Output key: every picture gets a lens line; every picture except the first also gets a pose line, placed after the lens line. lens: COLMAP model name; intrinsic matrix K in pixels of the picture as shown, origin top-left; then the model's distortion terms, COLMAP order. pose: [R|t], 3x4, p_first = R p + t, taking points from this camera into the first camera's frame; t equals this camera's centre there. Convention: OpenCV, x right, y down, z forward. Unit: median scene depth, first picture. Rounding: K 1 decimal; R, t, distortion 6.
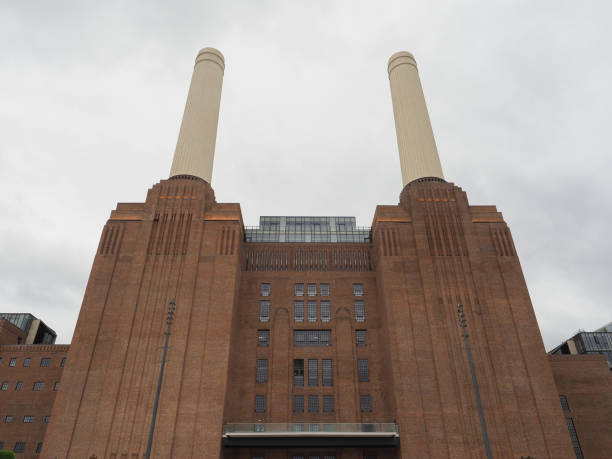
lens RADIAL K [[443.5, 0, 306.0], [0, 443.5, 229.5], [0, 0, 1]] dist [-0.004428, -0.002075]
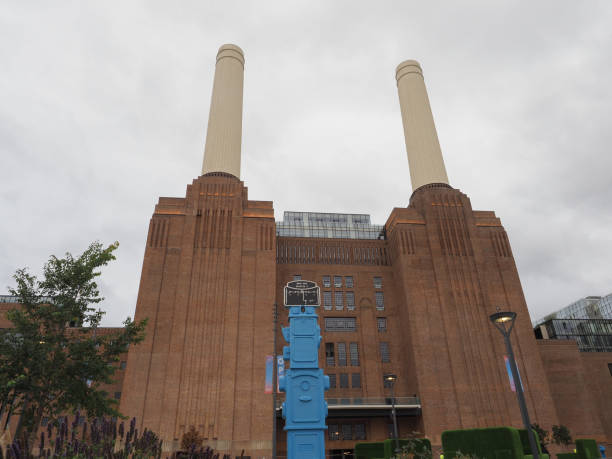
lens RADIAL K [[443.5, 0, 306.0], [0, 443.5, 229.5], [0, 0, 1]] dist [-0.004428, -0.002075]
pose [[0.994659, 0.030091, 0.098727, -0.188947], [-0.036015, 0.997621, 0.058789, -0.062281], [-0.096724, -0.062030, 0.993376, -0.111652]]
